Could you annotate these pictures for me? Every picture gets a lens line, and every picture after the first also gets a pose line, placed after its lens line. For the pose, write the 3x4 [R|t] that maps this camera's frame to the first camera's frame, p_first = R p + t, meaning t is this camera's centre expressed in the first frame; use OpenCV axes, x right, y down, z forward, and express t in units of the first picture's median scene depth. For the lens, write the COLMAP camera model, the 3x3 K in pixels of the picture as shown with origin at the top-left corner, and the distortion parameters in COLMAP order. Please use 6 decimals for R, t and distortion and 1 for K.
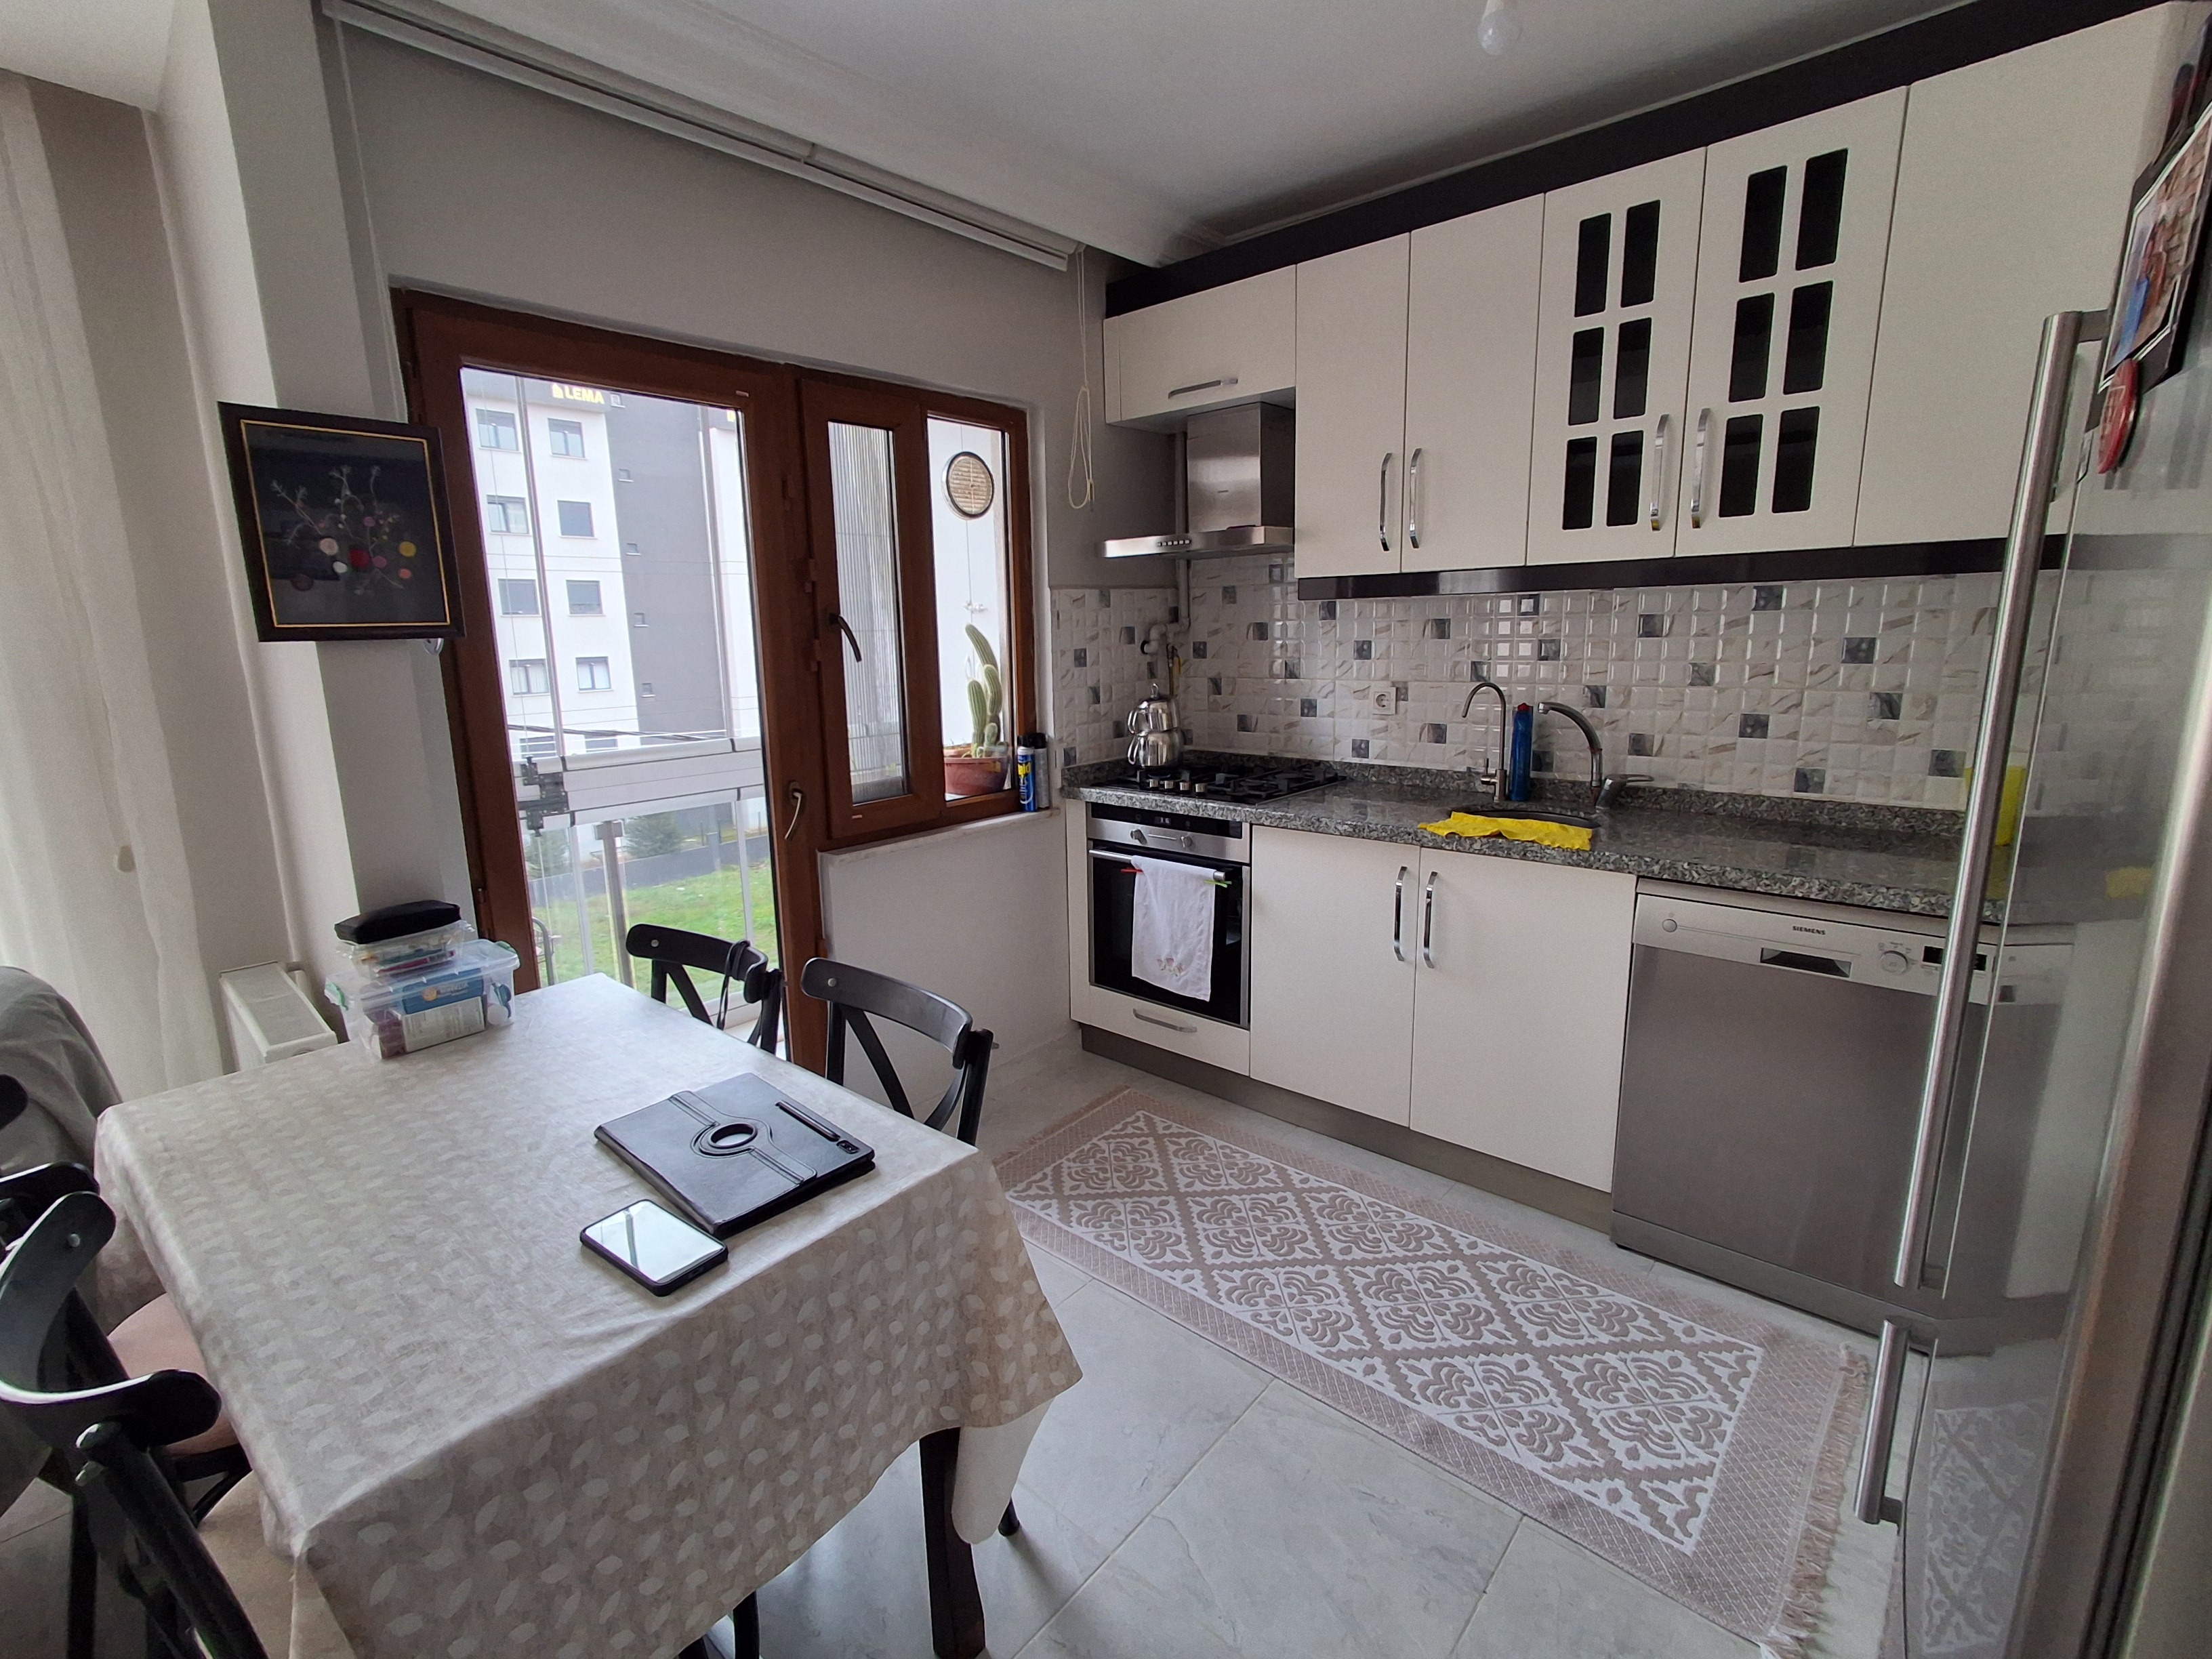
lens RADIAL K [[1020.1, 0, 1103.7], [0, 1020.1, 829.2], [0, 0, 1]] dist [-0.034885, 0.025745]
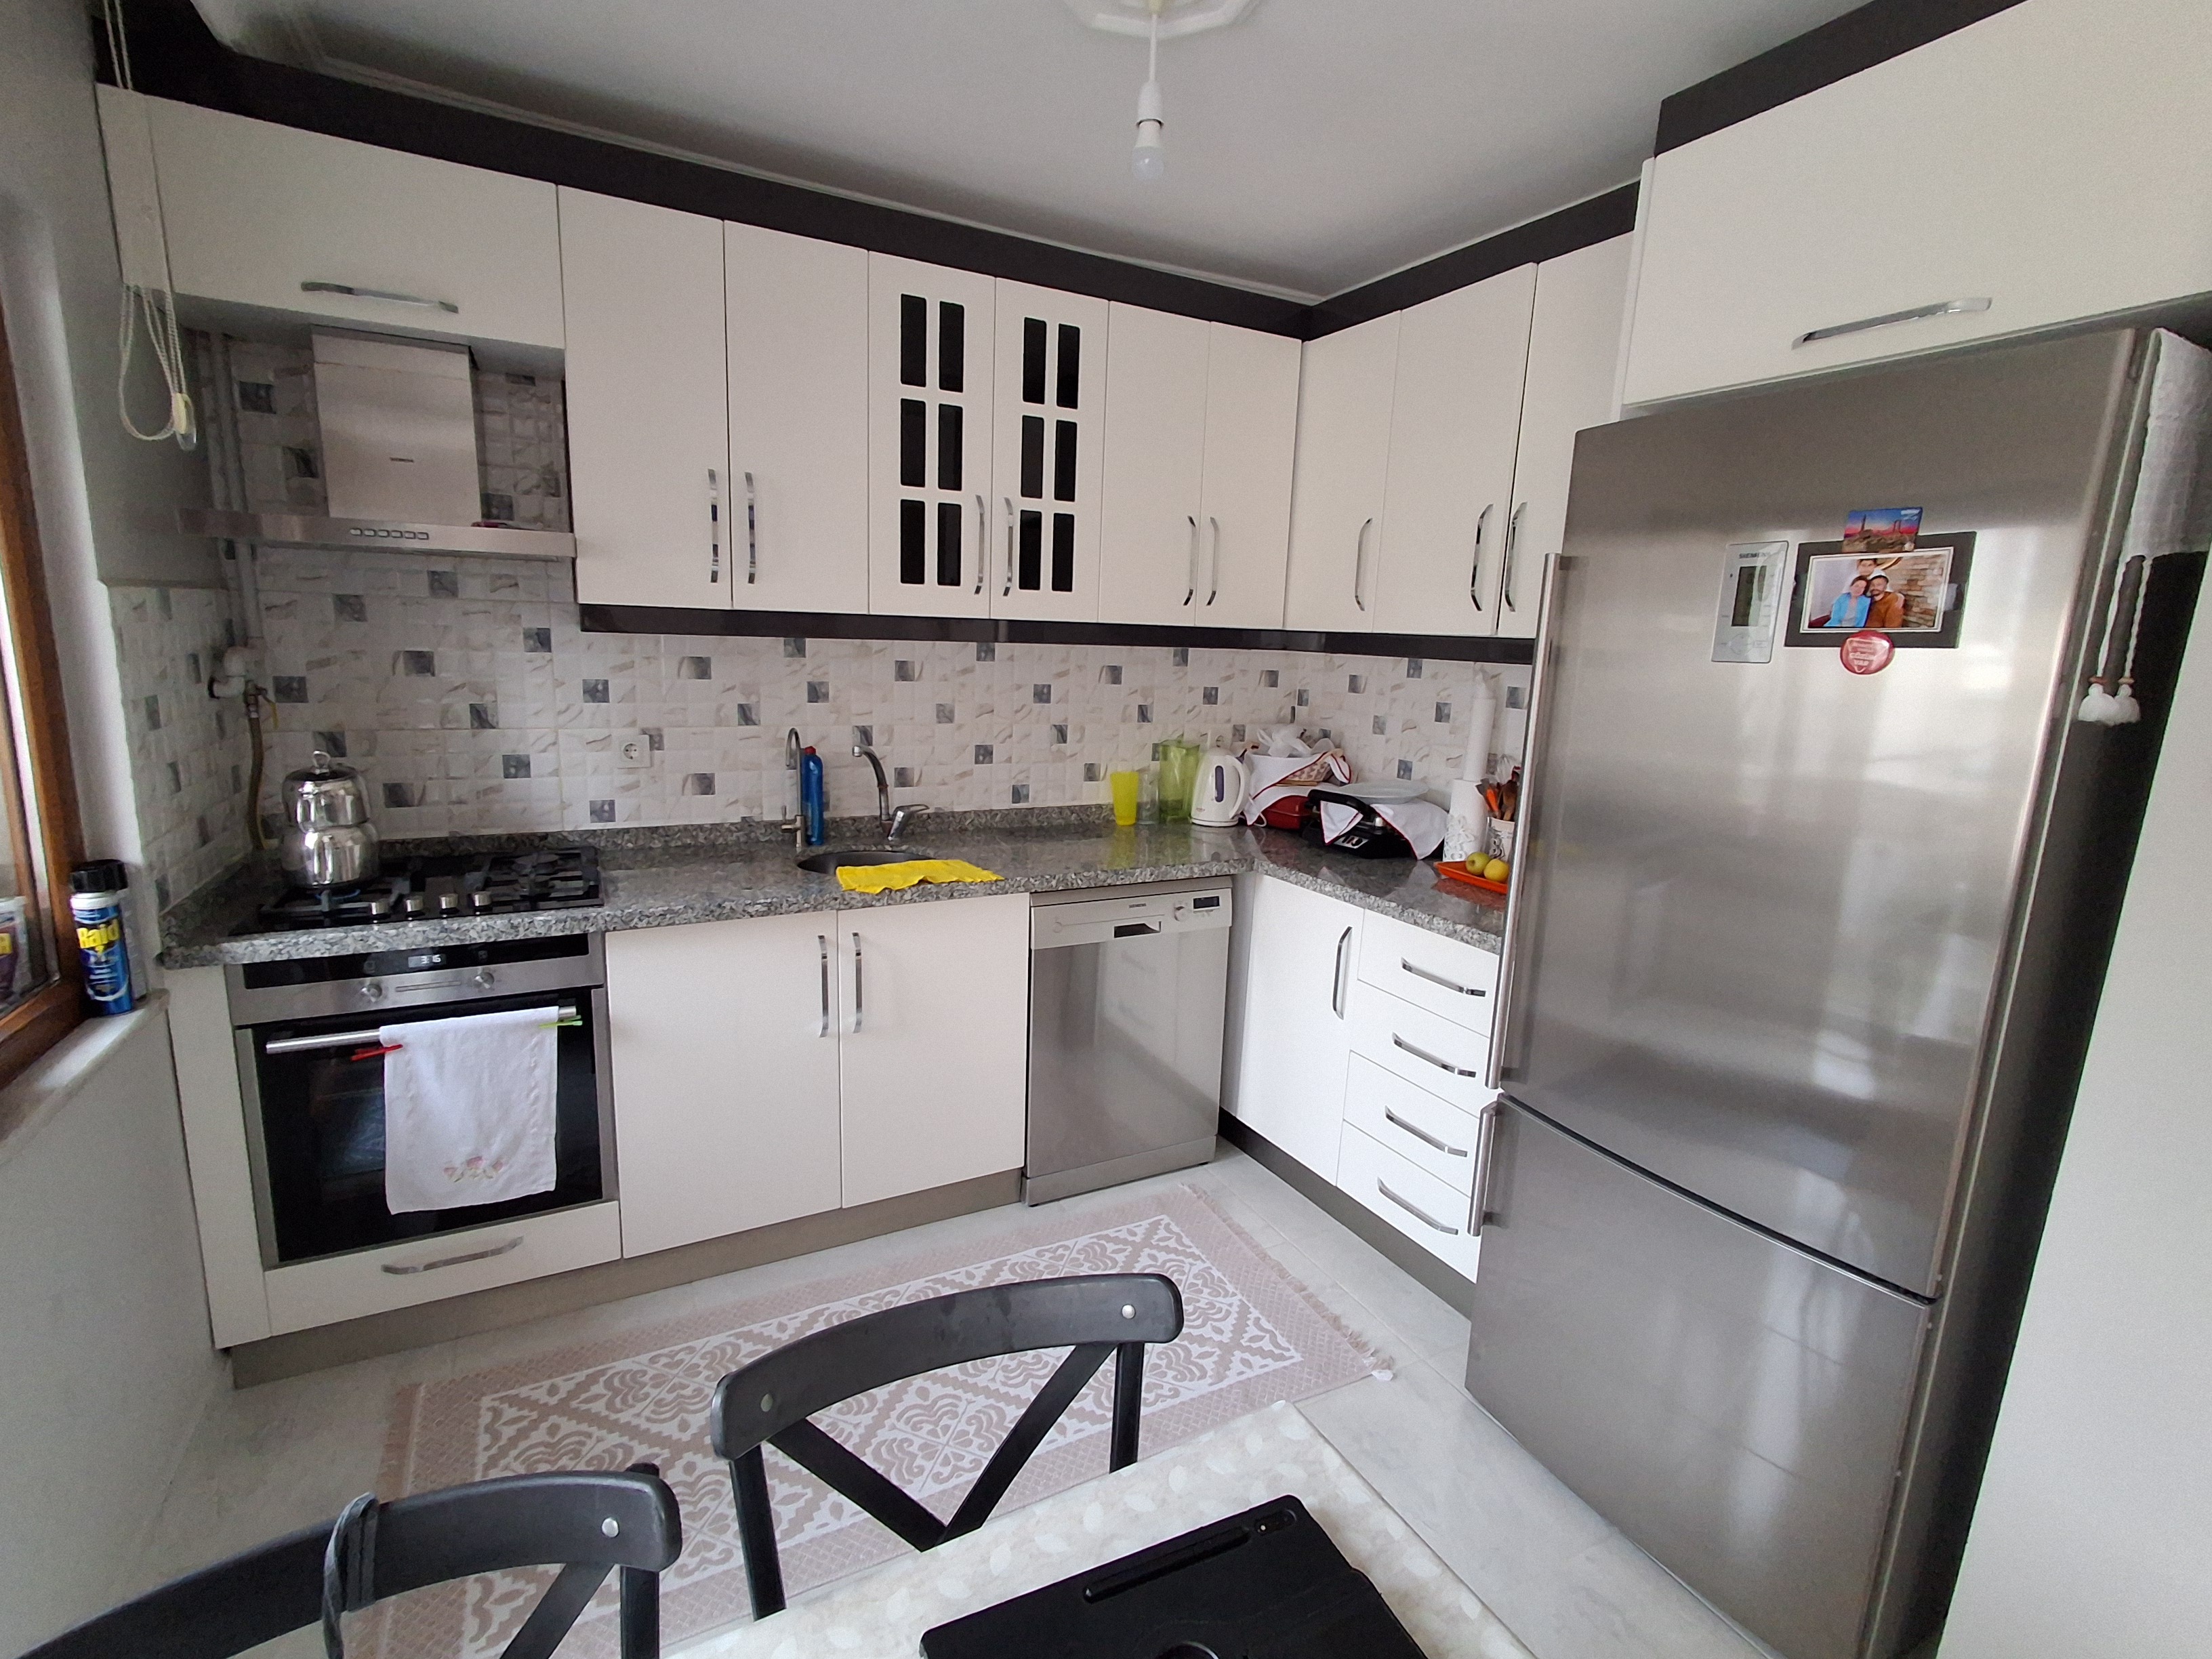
lens RADIAL K [[1000.3, 0, 1098.3], [0, 1000.3, 818.1], [0, 0, 1]] dist [-0.006004, -0.000528]
pose [[0.352422, -0.133087, 0.926329, -0.392440], [0.137447, 0.986463, 0.089435, -0.102081], [-0.925693, 0.095802, 0.365944, 0.383417]]
